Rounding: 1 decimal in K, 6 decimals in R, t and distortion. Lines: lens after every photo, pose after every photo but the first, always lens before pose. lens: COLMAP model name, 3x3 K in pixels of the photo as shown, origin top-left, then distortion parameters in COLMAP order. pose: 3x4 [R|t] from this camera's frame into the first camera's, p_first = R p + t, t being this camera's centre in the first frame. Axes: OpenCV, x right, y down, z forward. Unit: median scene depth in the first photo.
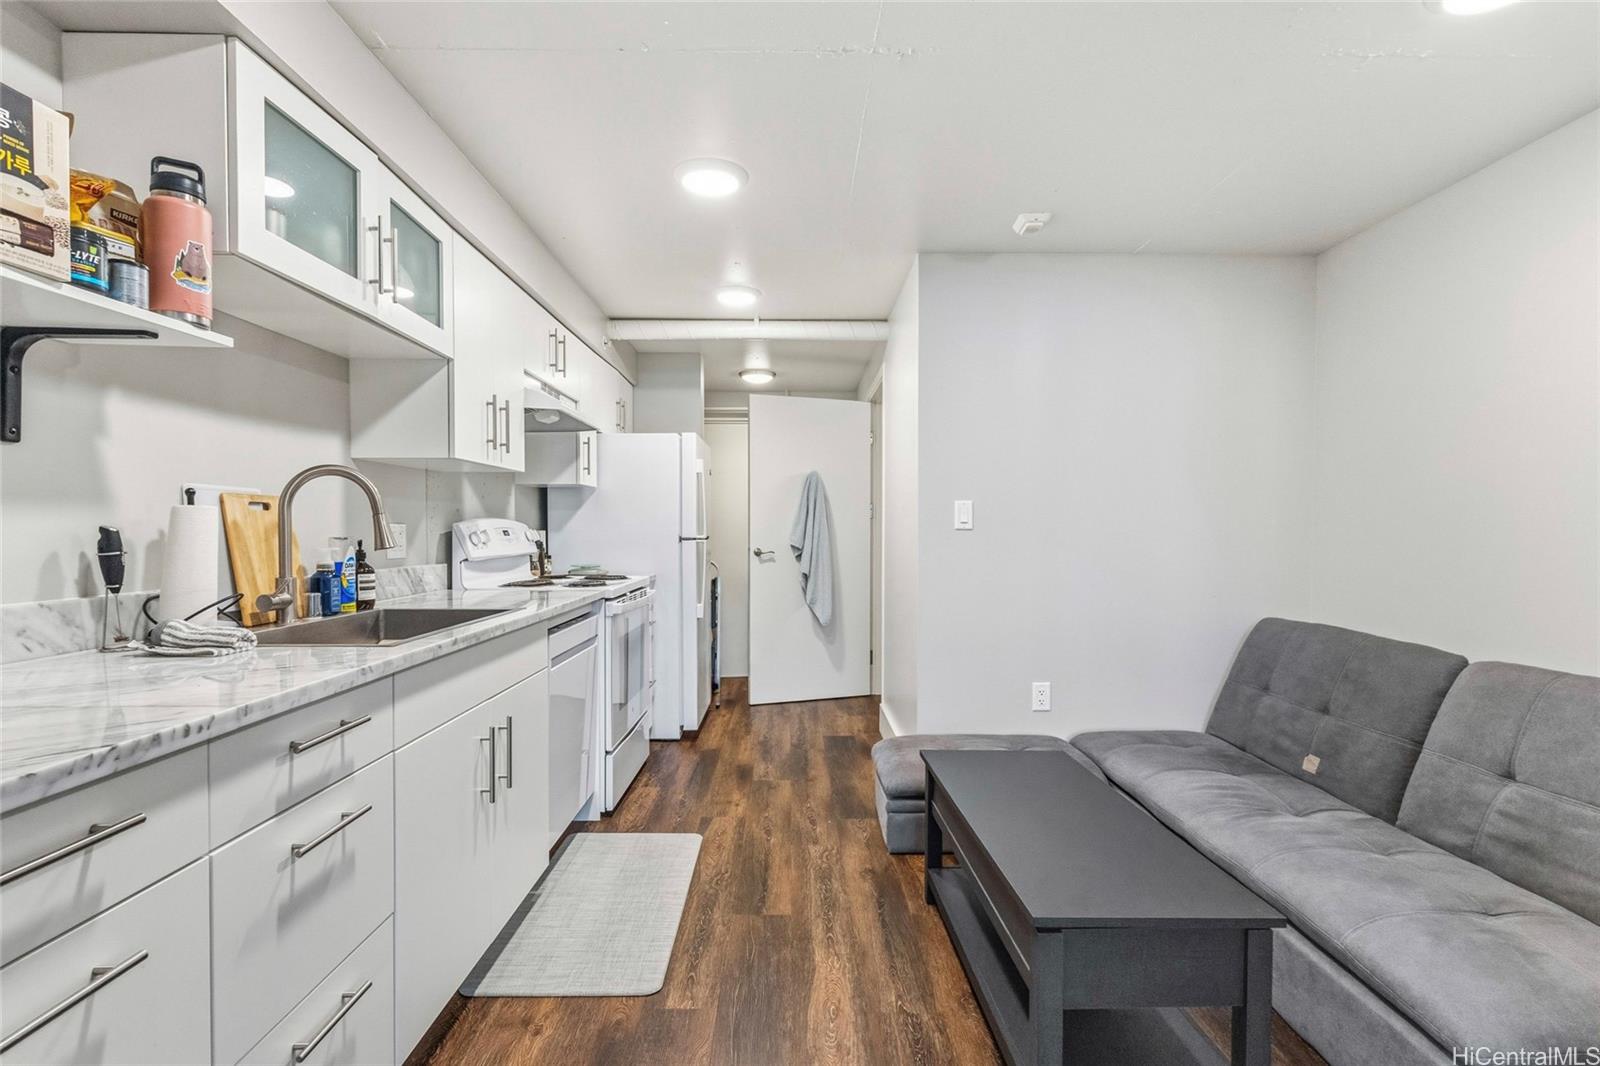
lens RADIAL K [[762.5, 0, 800.9], [0, 762.5, 536.5], [0, 0, 1]] dist [0.005535, 0.001176]
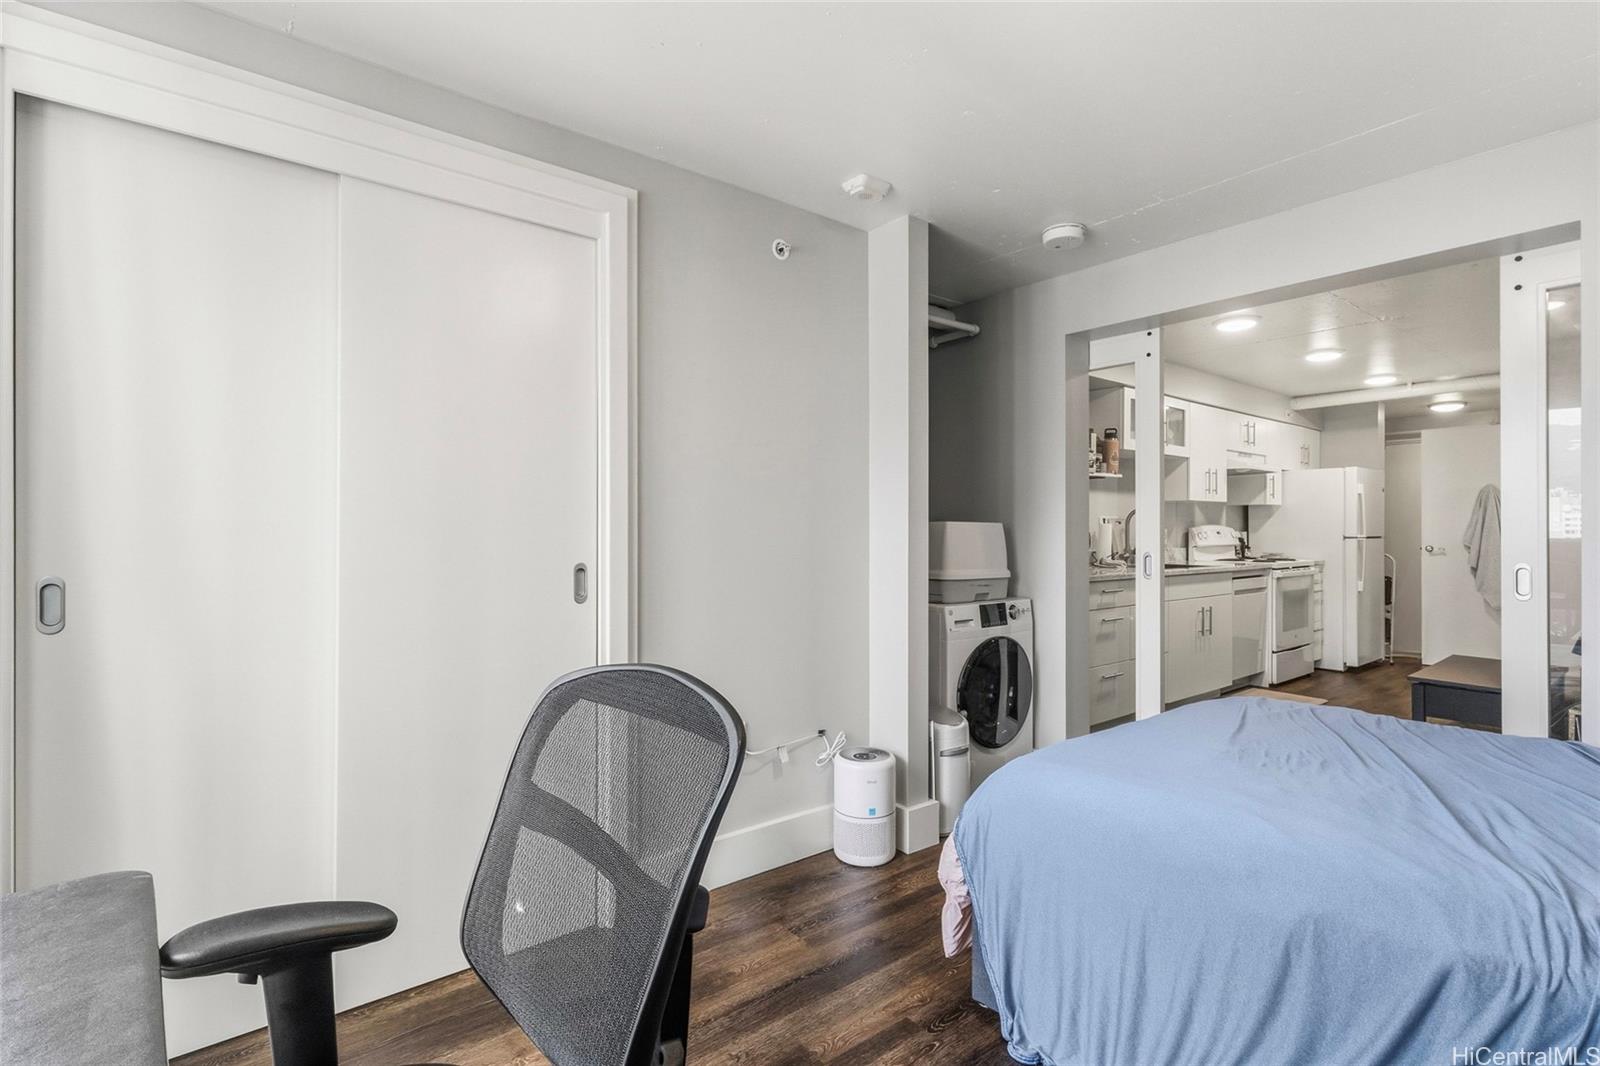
lens RADIAL K [[762.5, 0, 800.9], [0, 762.5, 536.5], [0, 0, 1]] dist [0.005535, 0.001176]
pose [[0.619274, 0.008447, -0.785130, 0.420305], [-0.009073, 0.999952, 0.003602, 0.006235], [0.785123, 0.004893, 0.619321, -0.898982]]
